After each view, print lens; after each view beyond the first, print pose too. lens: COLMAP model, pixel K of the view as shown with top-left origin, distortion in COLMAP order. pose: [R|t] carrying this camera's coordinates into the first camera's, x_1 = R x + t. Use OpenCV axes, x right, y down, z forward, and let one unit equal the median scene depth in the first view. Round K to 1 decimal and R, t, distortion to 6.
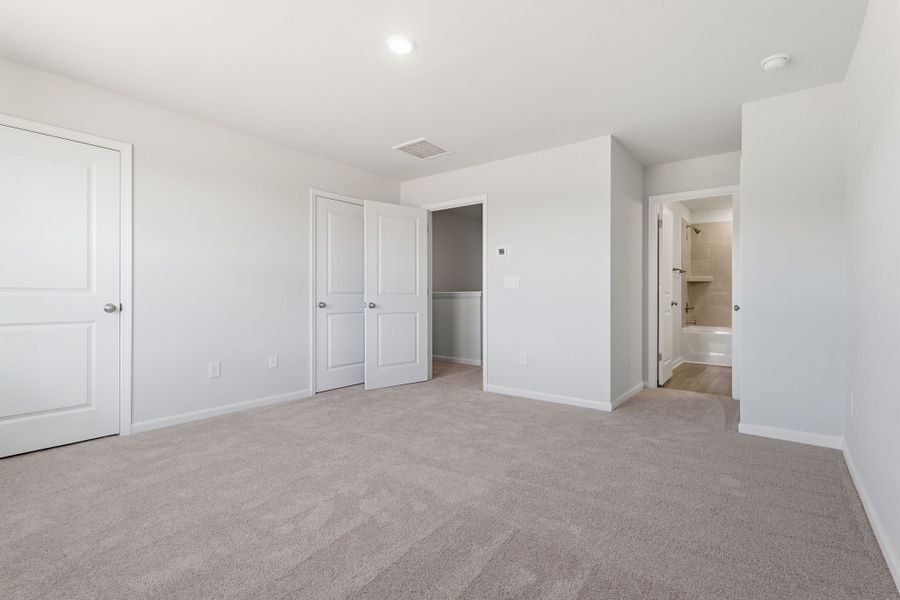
lens RADIAL K [[422.6, 0, 452.2], [0, 422.6, 299.8], [0, 0, 1]] dist [-0.000230, 0.000687]
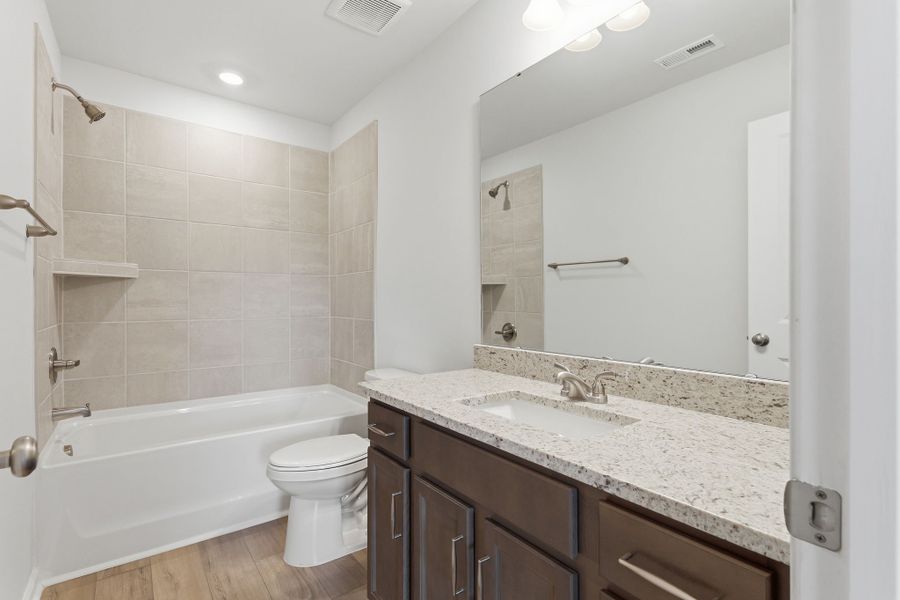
lens RADIAL K [[422.6, 0, 452.2], [0, 422.6, 299.8], [0, 0, 1]] dist [-0.000230, 0.000687]
pose [[0.256568, 0.000391, 0.966526, 0.342319], [0.001794, 0.999998, -0.000881, -0.024894], [-0.966525, 0.001960, 0.256566, 0.654567]]
